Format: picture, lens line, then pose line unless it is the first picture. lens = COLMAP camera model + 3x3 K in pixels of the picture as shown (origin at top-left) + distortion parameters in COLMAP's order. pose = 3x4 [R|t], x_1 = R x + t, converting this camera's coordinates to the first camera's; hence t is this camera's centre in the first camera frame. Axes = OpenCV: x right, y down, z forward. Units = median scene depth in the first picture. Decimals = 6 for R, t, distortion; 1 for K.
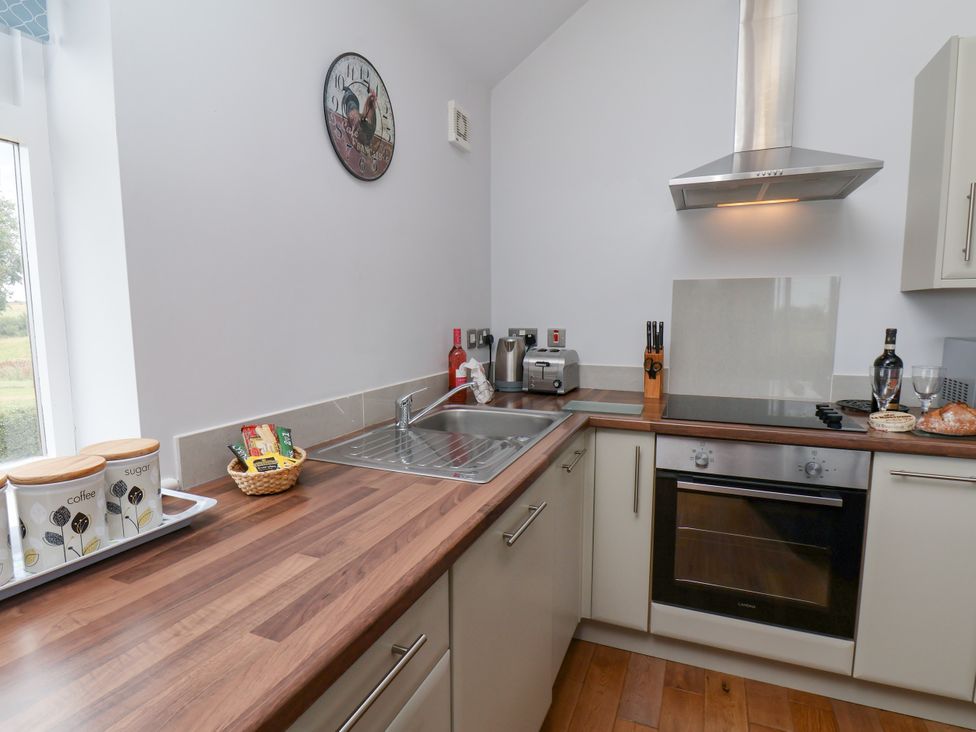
lens RADIAL K [[512.4, 0, 489.0], [0, 512.4, 372.2], [0, 0, 1]] dist [0.005537, -0.015569]
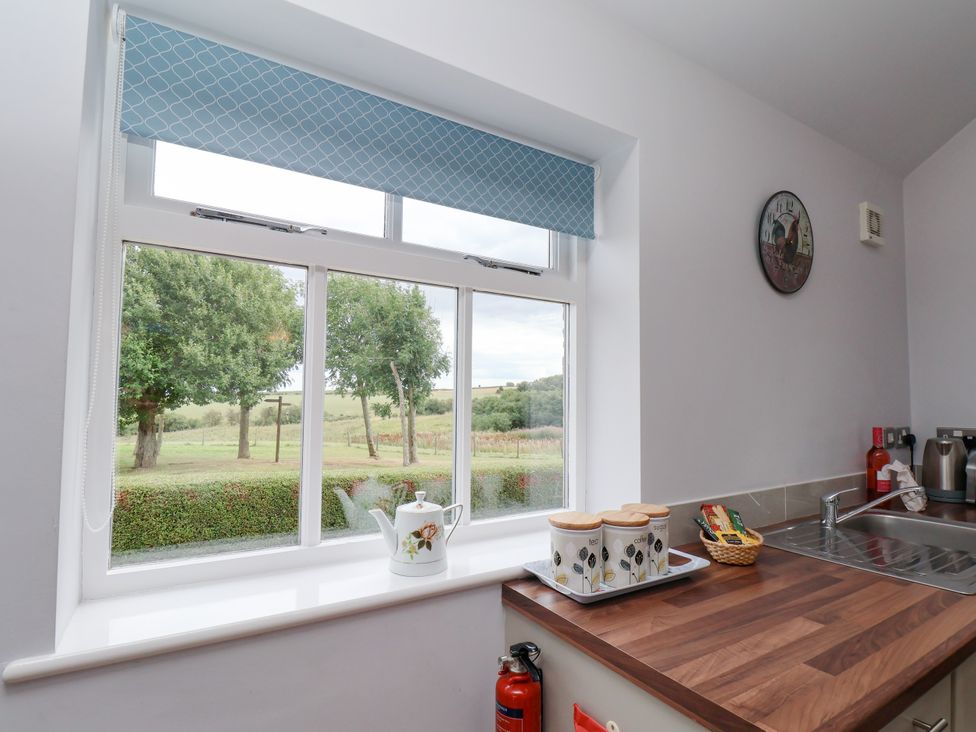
lens RADIAL K [[512.4, 0, 491.2], [0, 512.4, 375.4], [0, 0, 1]] dist [0.005537, -0.015569]
pose [[0.817800, -0.019199, -0.575182, -0.126399], [-0.074187, 0.987588, -0.138443, 0.004907], [0.570700, 0.155890, 0.806225, -0.231856]]
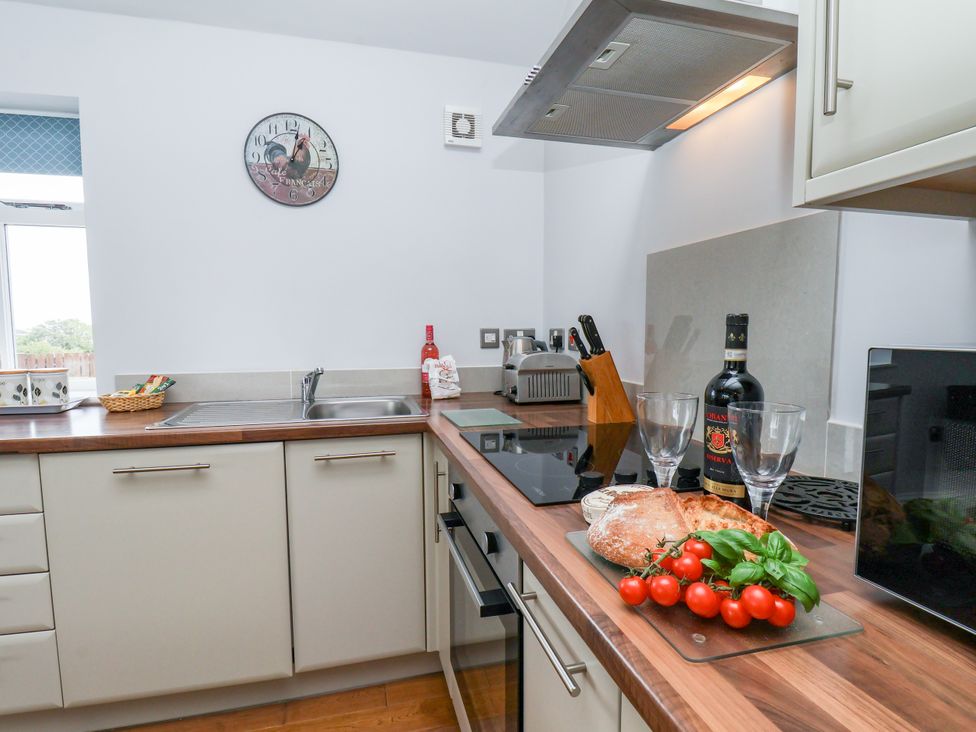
lens RADIAL K [[512.4, 0, 491.2], [0, 512.4, 374.5], [0, 0, 1]] dist [0.005537, -0.015569]
pose [[0.617075, 0.072232, -0.783582, 1.044962], [-0.092928, 0.995499, 0.018586, -0.021866], [0.781398, 0.061348, 0.621010, 0.579240]]
